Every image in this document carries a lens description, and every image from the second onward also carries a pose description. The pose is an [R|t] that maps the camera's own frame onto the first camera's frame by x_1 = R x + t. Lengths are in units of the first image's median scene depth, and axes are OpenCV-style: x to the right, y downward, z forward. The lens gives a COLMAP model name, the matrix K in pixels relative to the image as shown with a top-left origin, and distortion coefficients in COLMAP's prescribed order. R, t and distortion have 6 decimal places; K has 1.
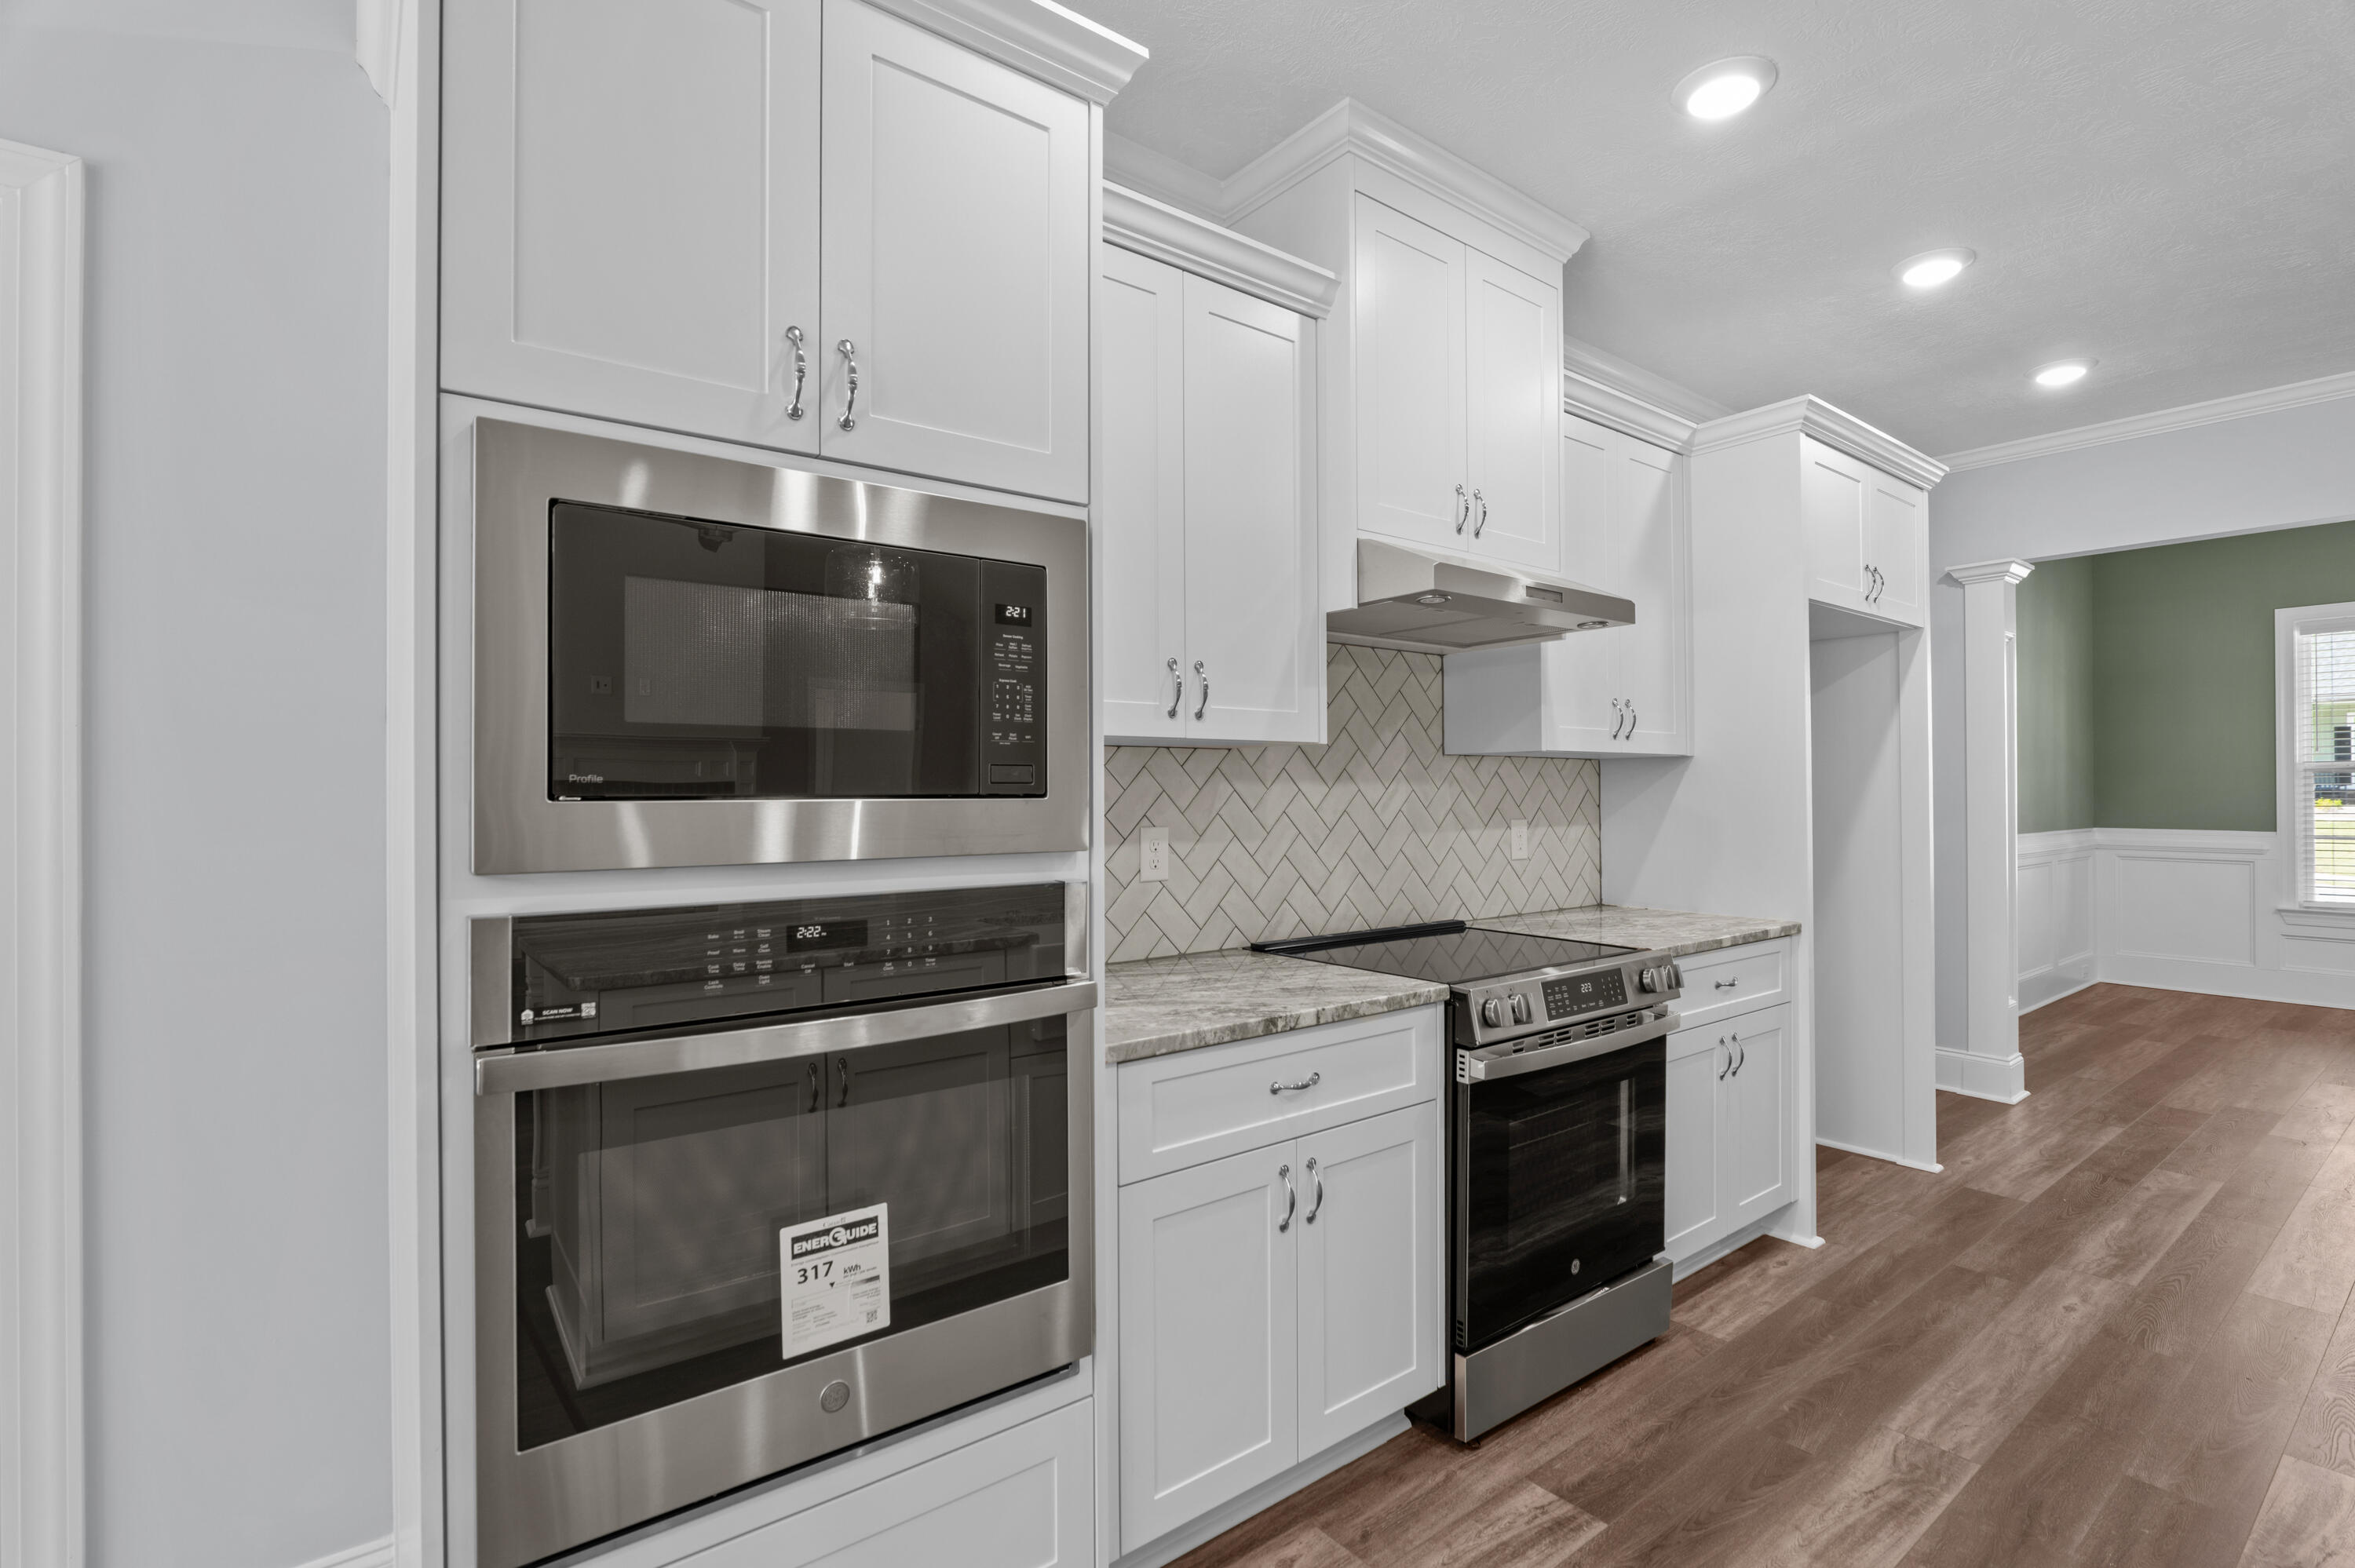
lens RADIAL K [[1093.1, 0, 1177.5], [0, 1093.1, 784.0], [0, 0, 1]] dist [-0.014010, 0.000382]
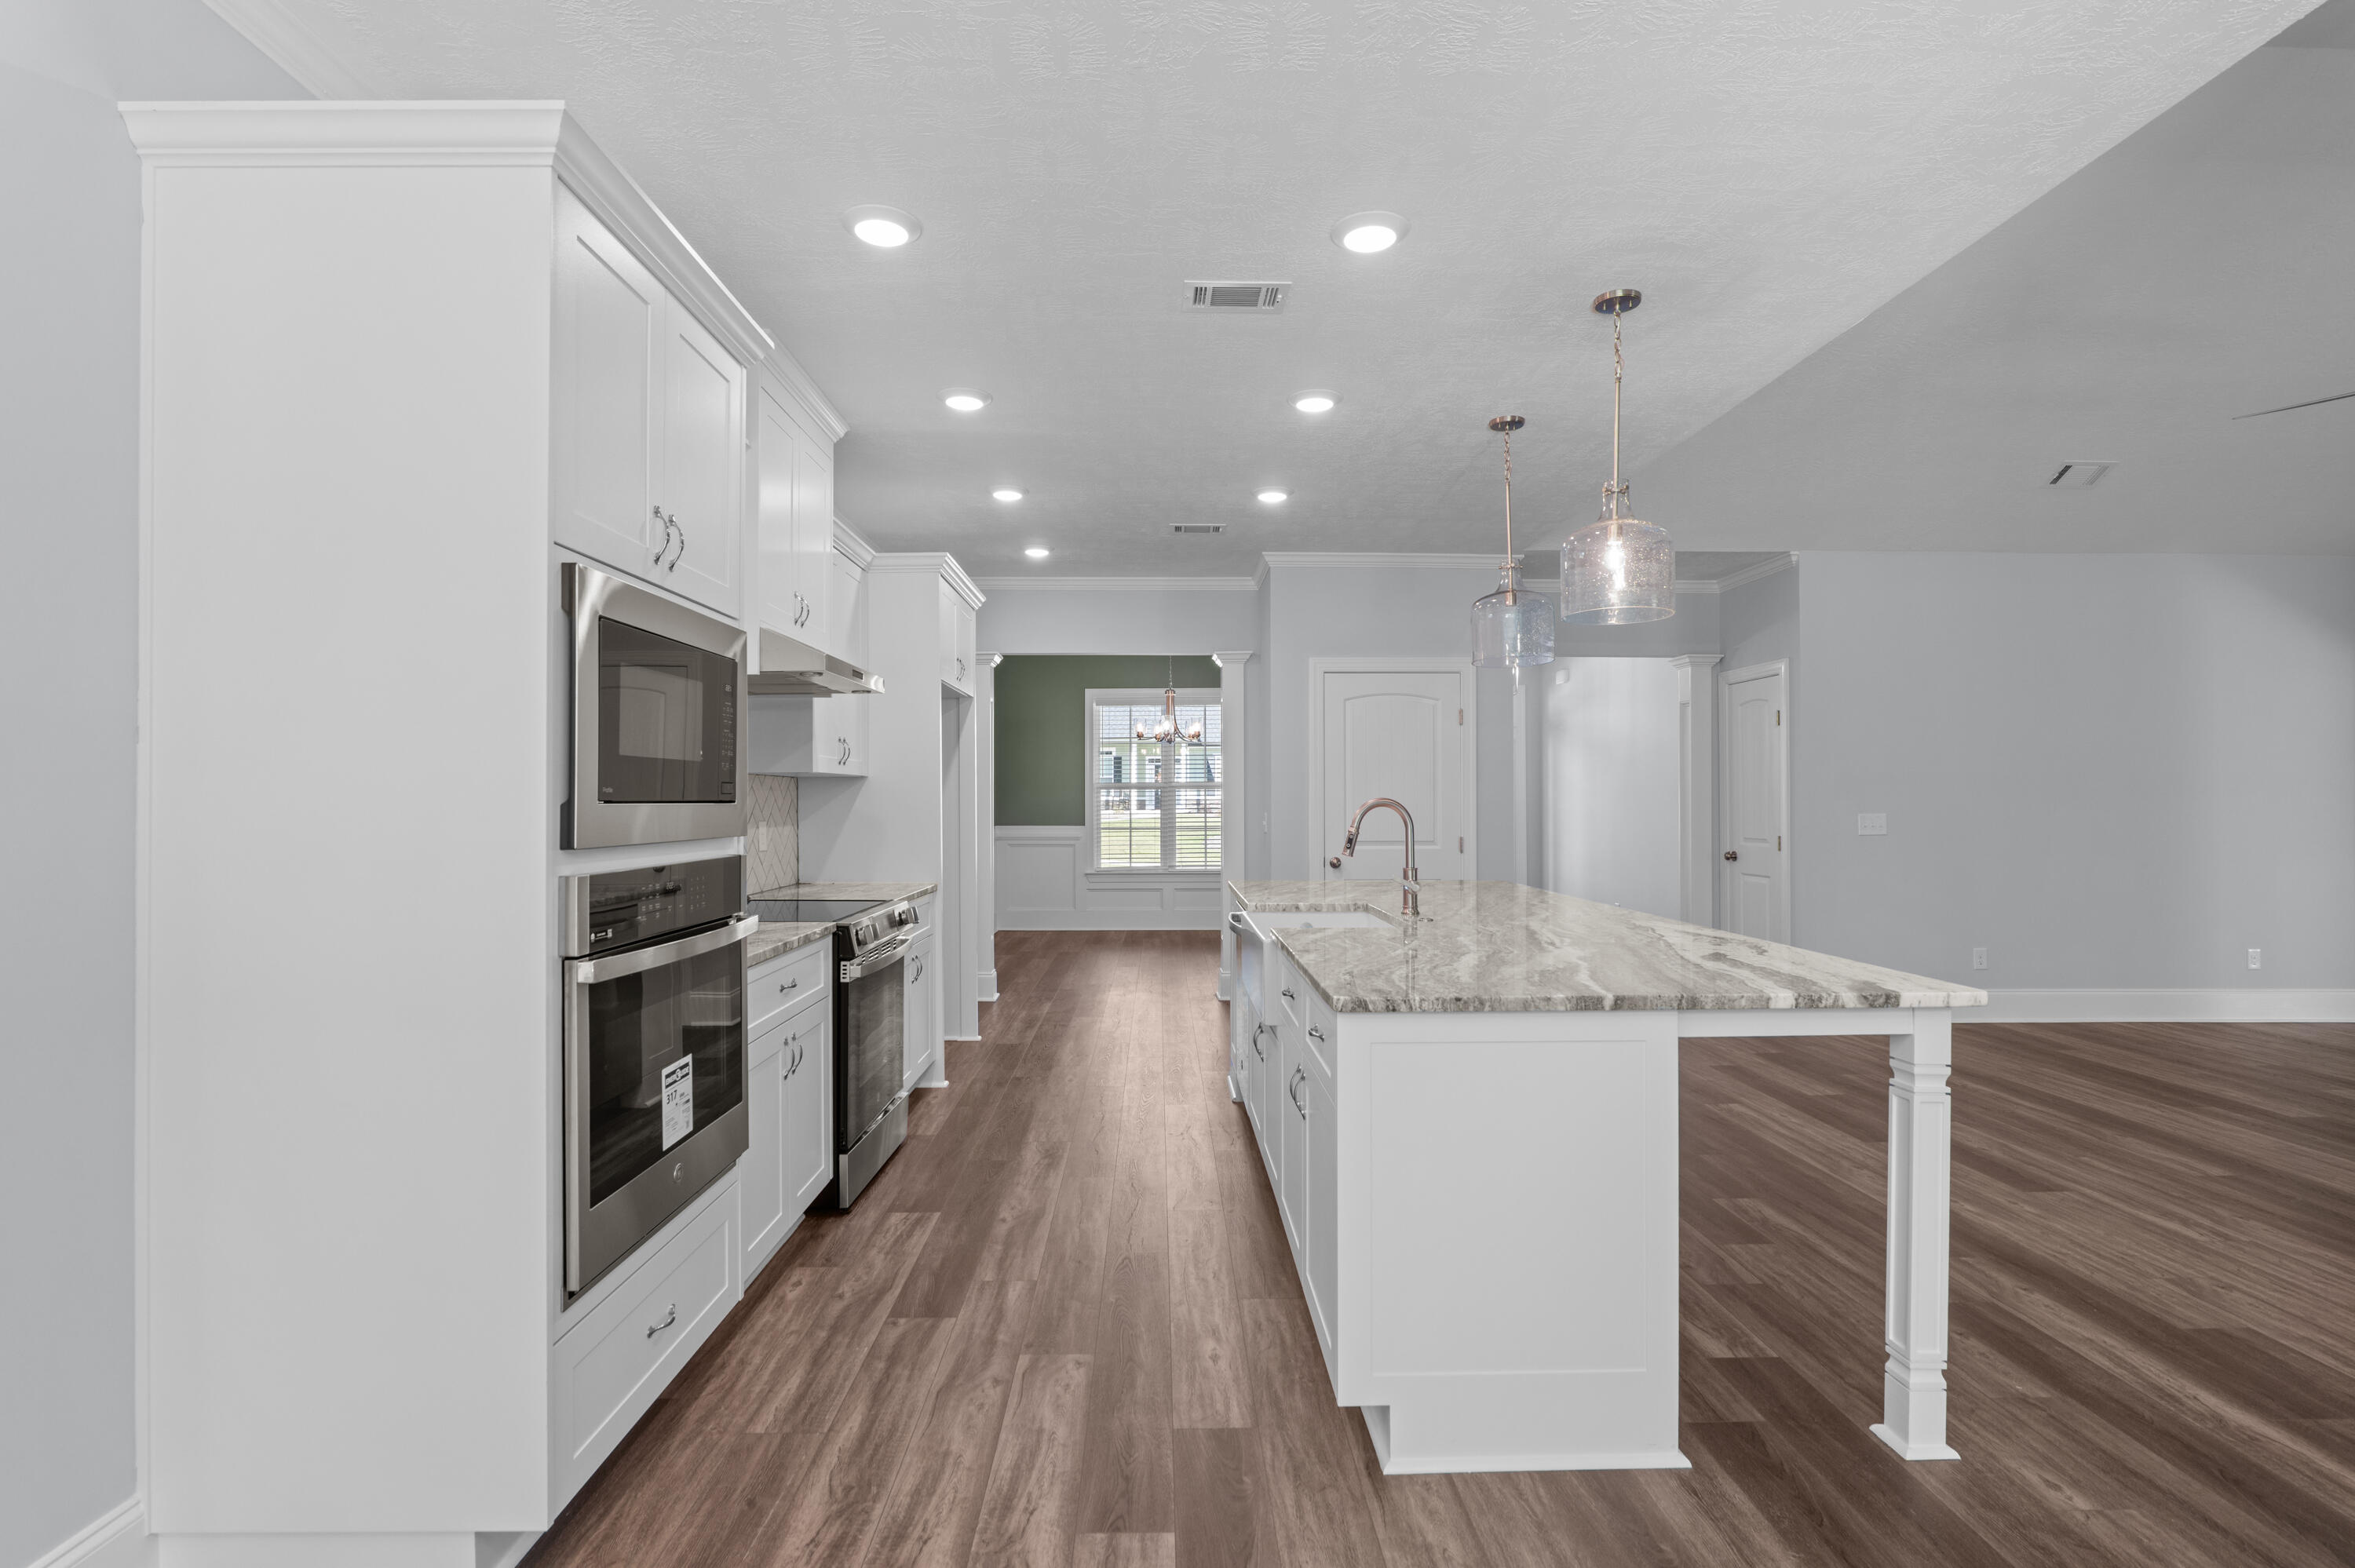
lens RADIAL K [[1093.1, 0, 1177.5], [0, 1093.1, 784.0], [0, 0, 1]] dist [-0.014010, 0.000382]
pose [[0.603042, 0.011894, 0.797620, -0.674134], [-0.003562, 0.999919, -0.012217, 0.001466], [-0.797701, 0.004526, 0.603036, -0.328777]]
